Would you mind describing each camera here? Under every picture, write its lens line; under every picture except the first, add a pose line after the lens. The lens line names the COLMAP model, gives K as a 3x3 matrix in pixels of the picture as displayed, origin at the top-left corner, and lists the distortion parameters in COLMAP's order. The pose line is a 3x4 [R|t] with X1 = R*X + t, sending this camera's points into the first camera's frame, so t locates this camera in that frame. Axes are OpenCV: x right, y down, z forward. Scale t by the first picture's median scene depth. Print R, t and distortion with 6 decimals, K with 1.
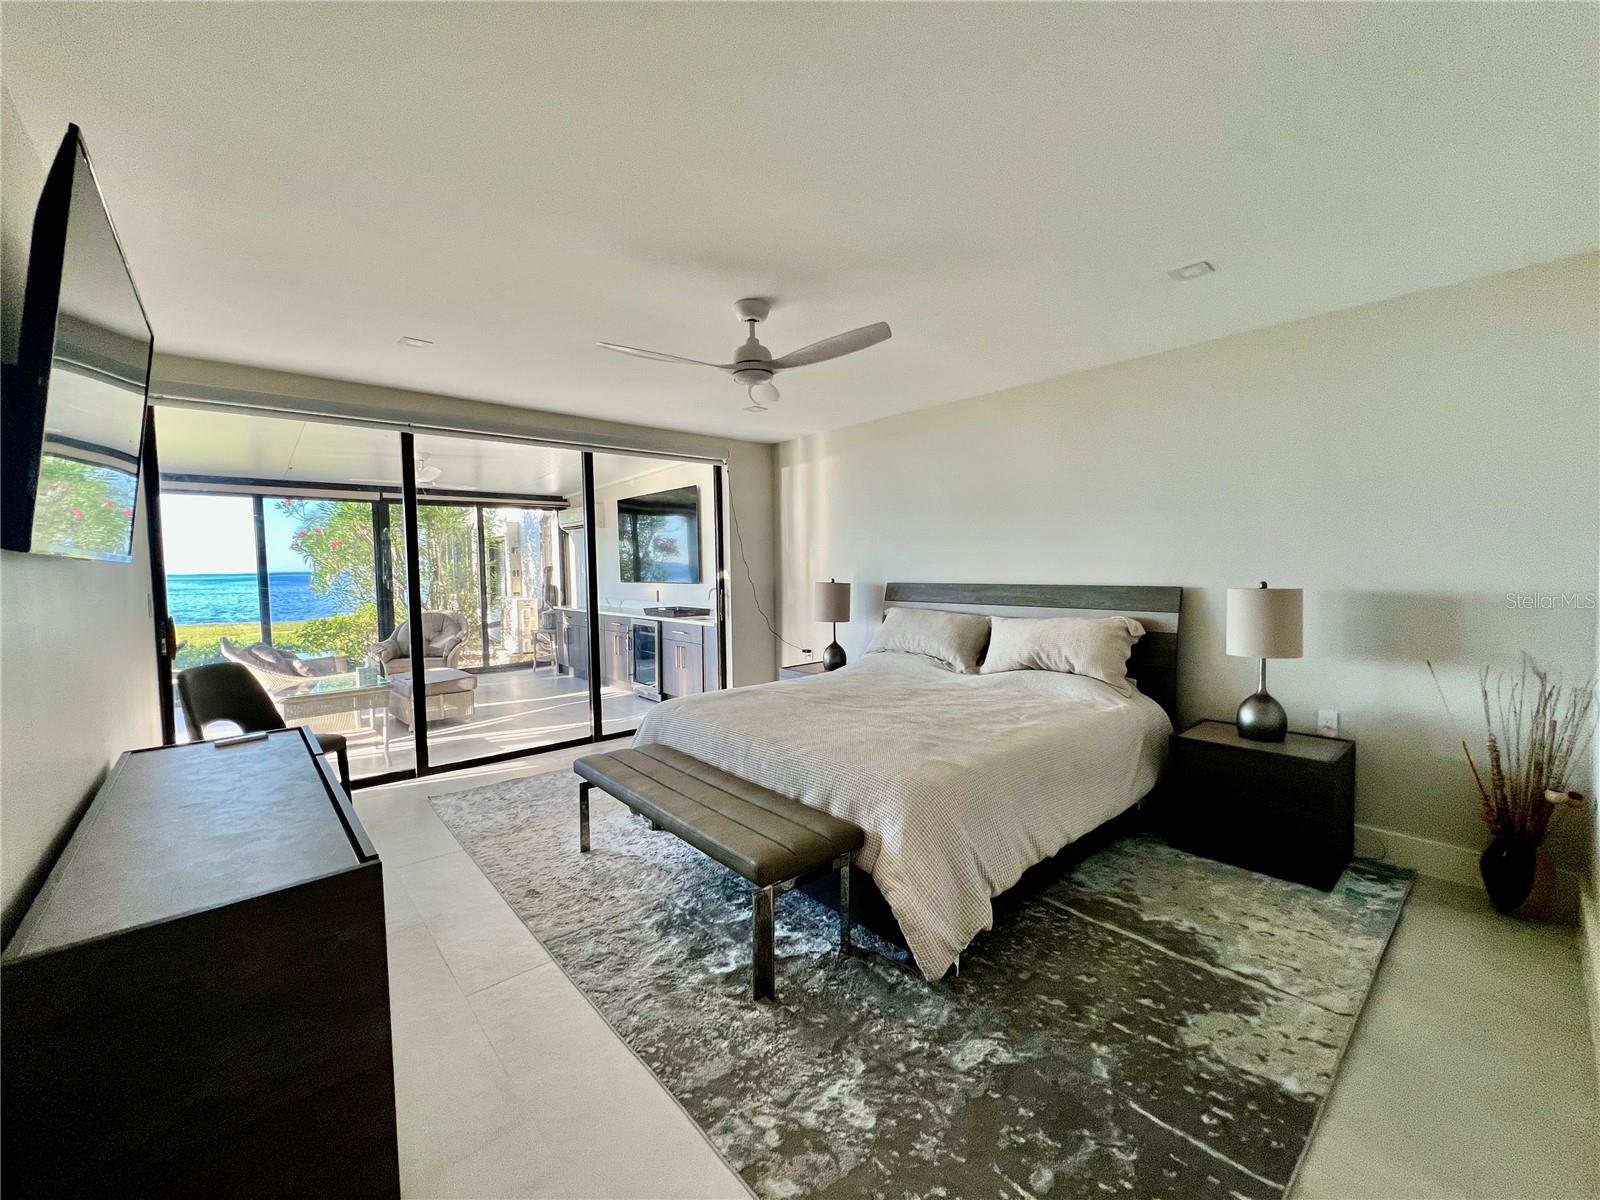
lens RADIAL K [[639.1, 0, 795.3], [0, 639.1, 598.5], [0, 0, 1]] dist [-0.000091, 0.000487]
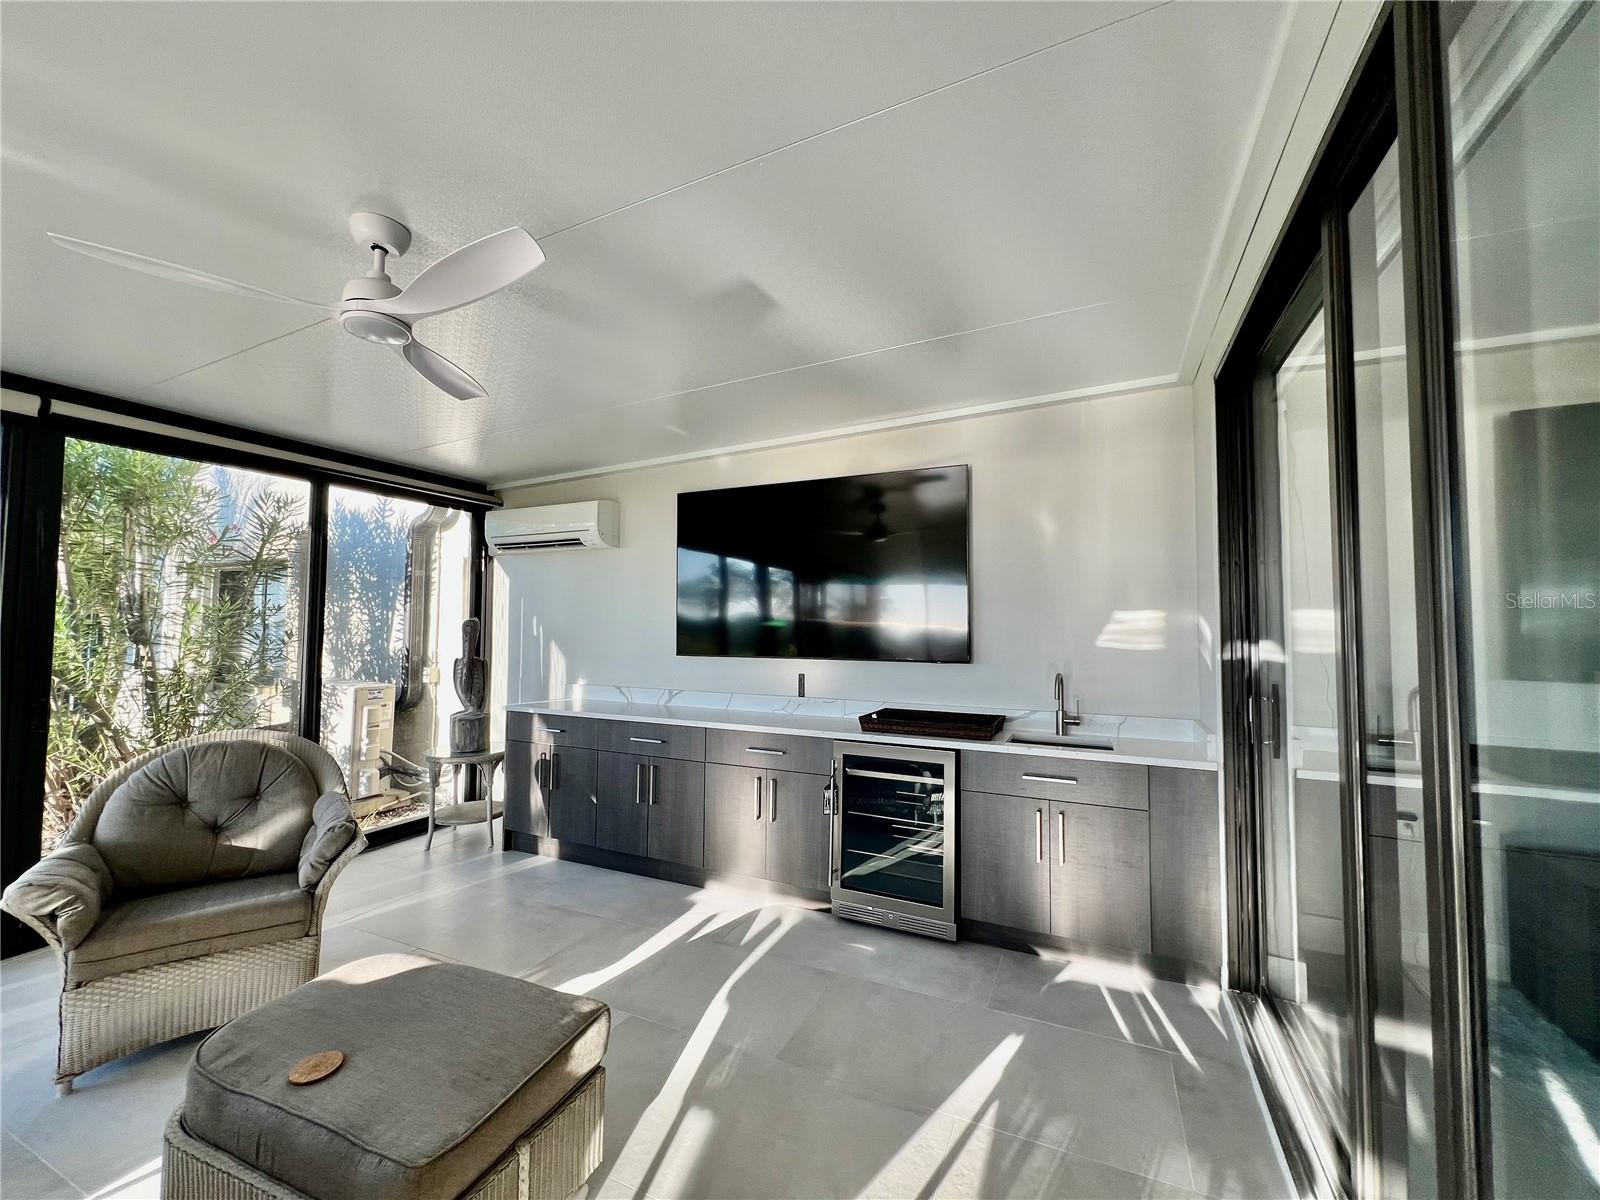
lens RADIAL K [[640.2, 0, 797.0], [0, 640.2, 599.5], [0, 0, 1]] dist [-0.001294, 0.000012]
pose [[0.909790, 0.041161, 0.413022, -0.429123], [-0.000527, 0.995185, -0.098017, -0.021848], [-0.415068, 0.088958, 0.905431, 0.540138]]
